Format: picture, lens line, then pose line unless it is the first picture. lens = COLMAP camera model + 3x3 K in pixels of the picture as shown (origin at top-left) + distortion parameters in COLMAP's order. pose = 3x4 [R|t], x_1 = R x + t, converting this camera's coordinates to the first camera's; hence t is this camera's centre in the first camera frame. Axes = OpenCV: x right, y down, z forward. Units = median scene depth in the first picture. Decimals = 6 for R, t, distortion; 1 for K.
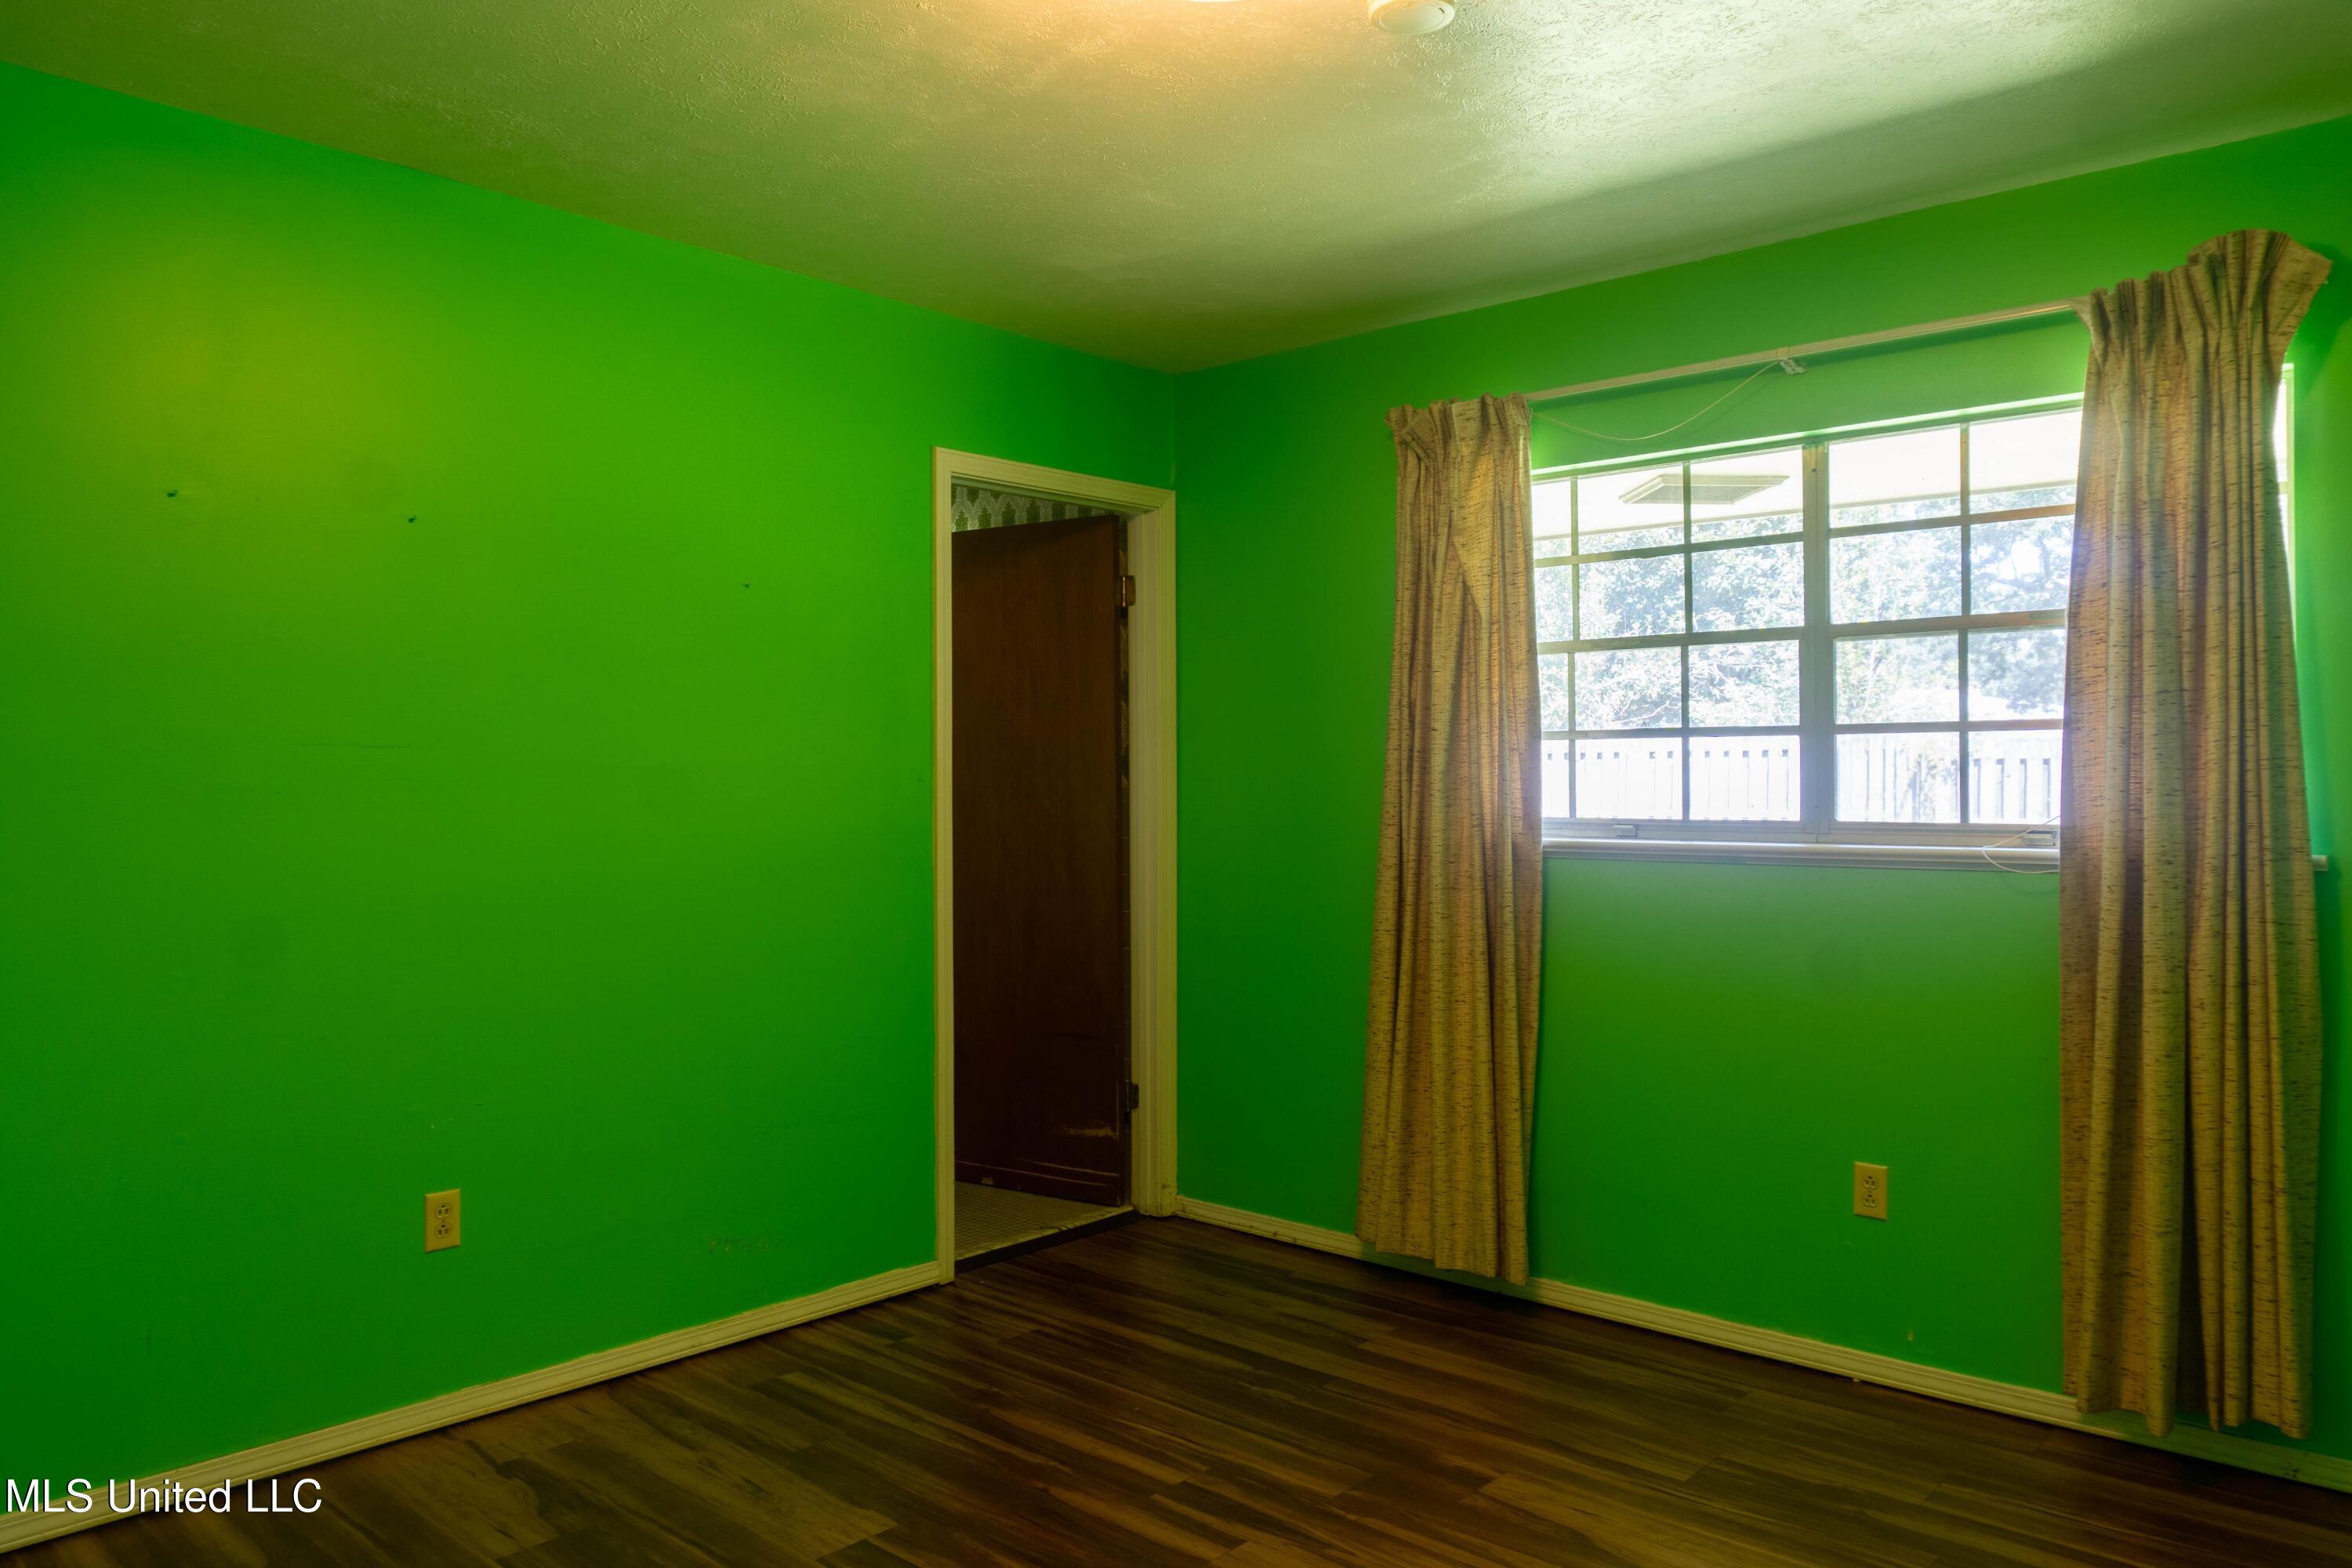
lens RADIAL K [[1621.0, 0, 1176.0], [0, 1621.0, 784.0], [0, 0, 1]] dist [-0.002475, -0.000158]
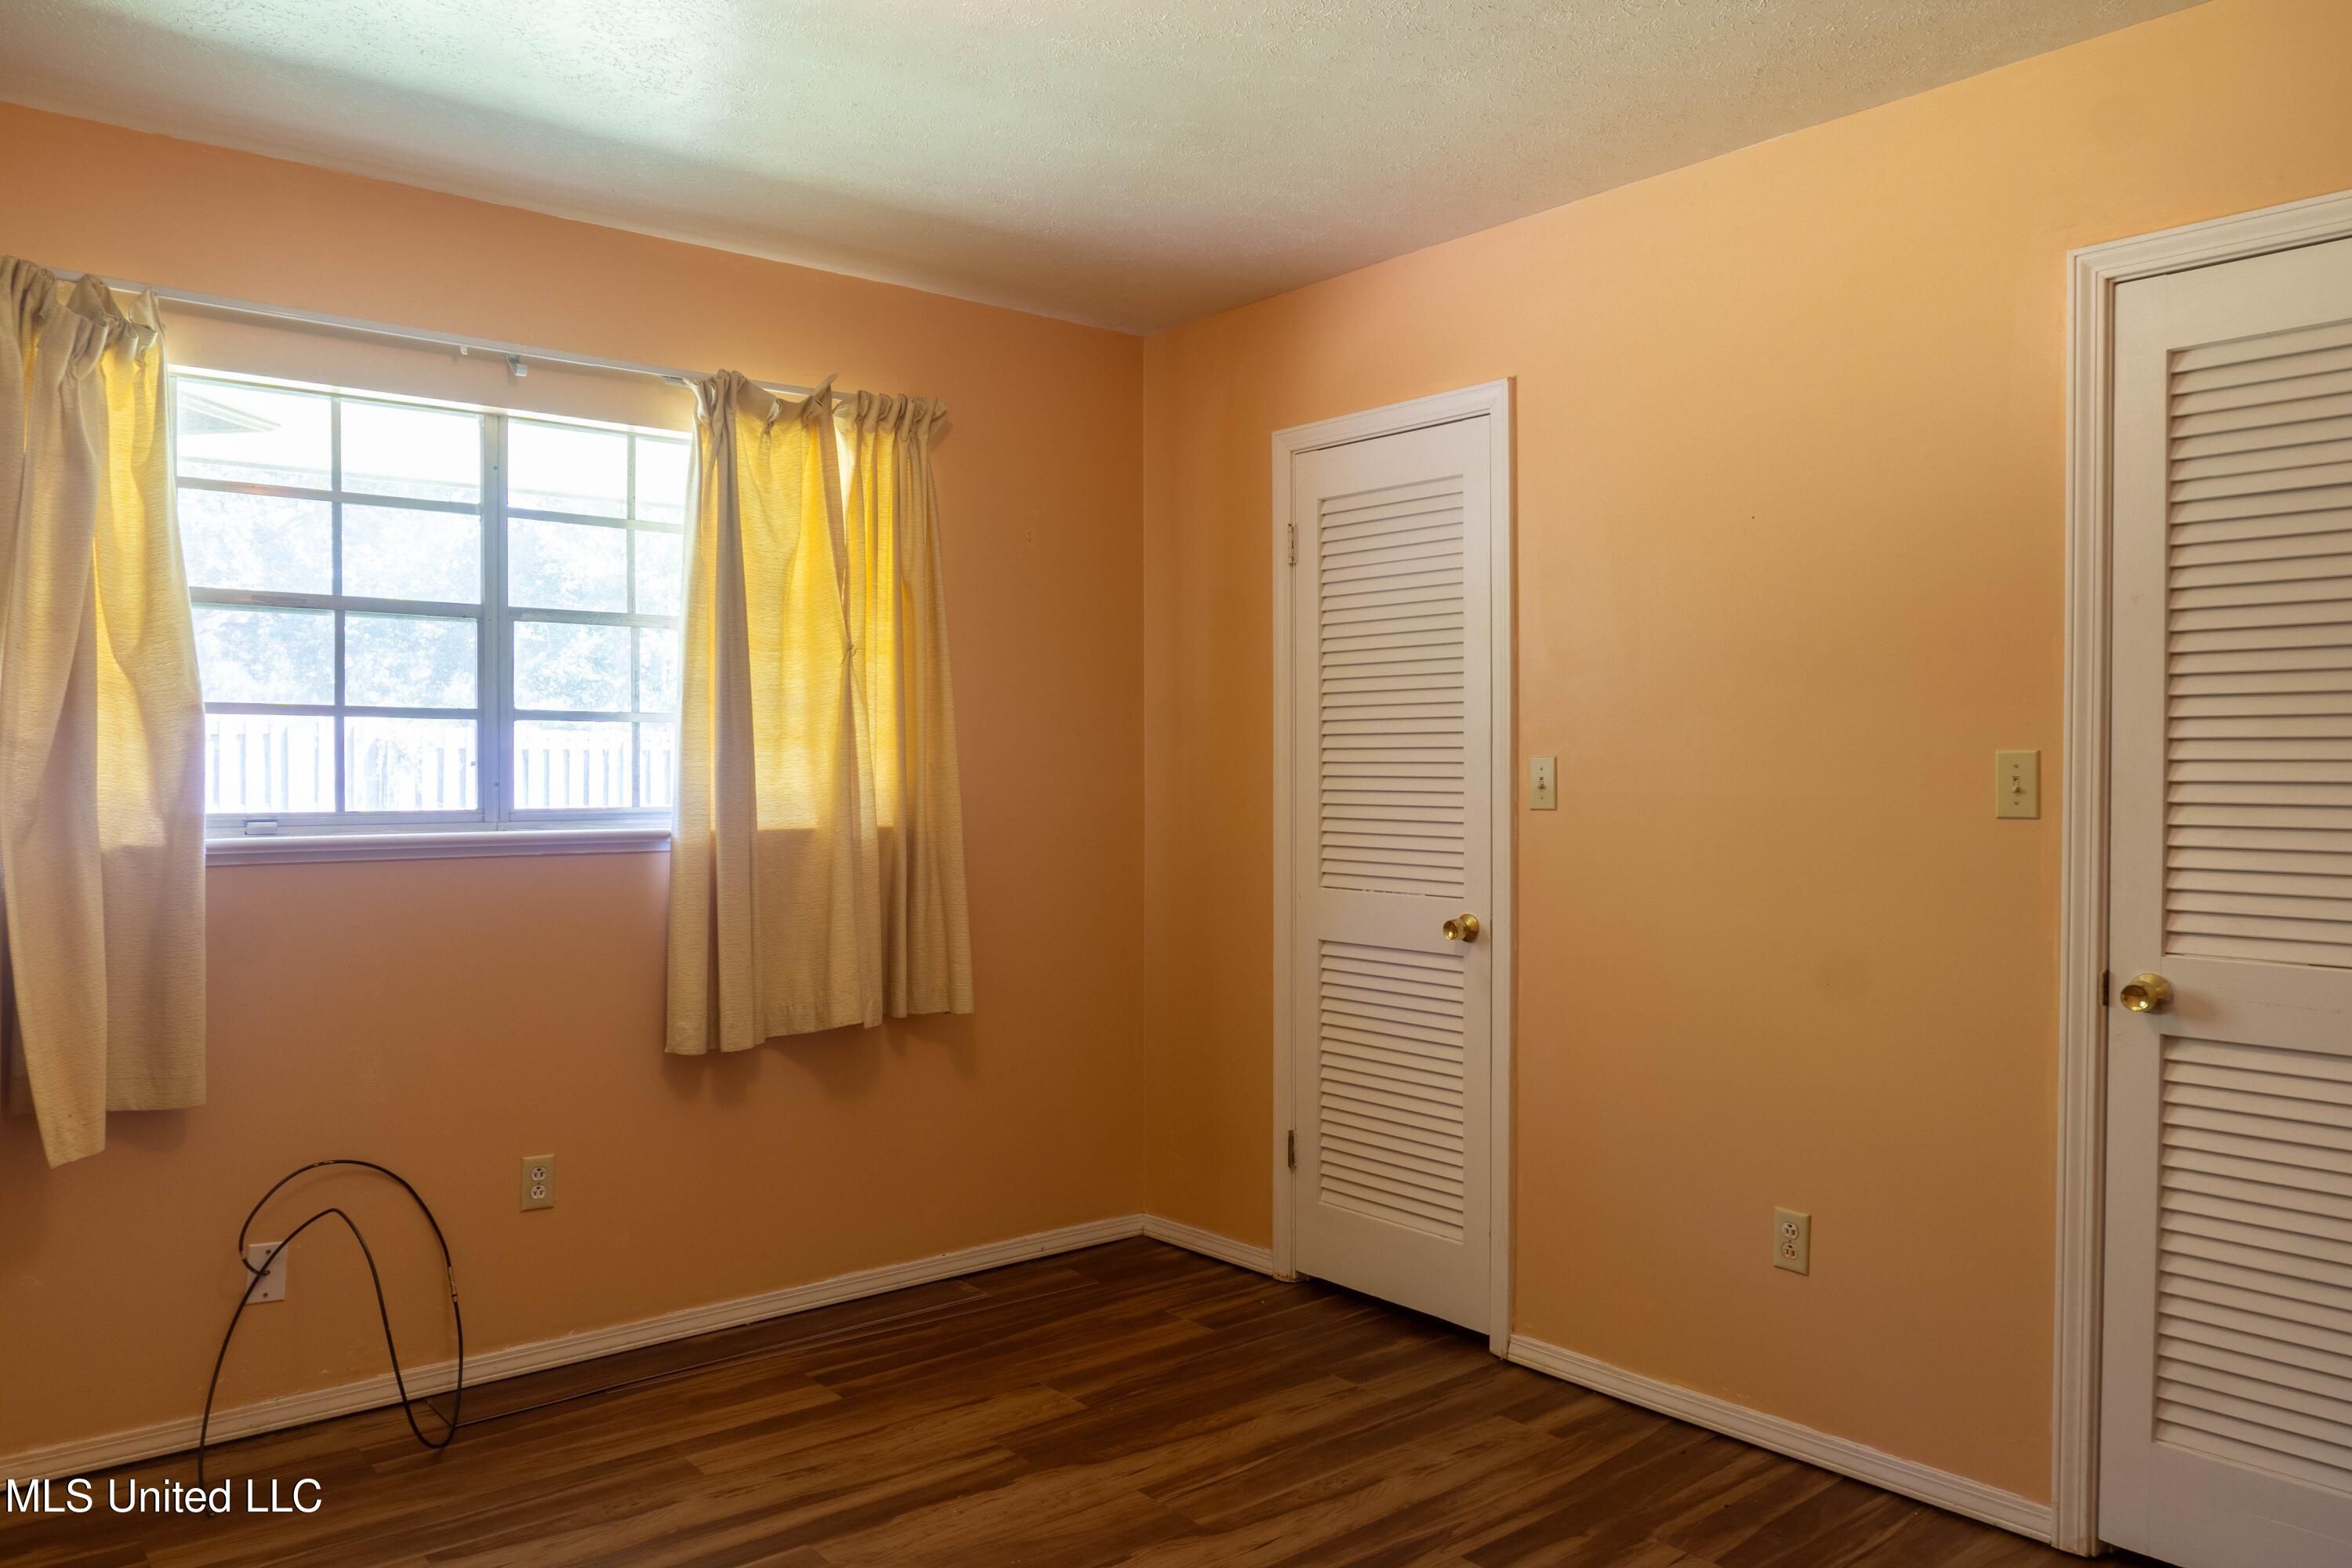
lens RADIAL K [[1621.0, 0, 1176.0], [0, 1621.0, 784.0], [0, 0, 1]] dist [-0.002475, -0.000158]
pose [[0.156613, -0.007945, 0.987628, -0.485964], [-0.001894, 0.999963, 0.008344, -0.001226], [-0.987658, -0.003177, 0.156592, 0.448182]]
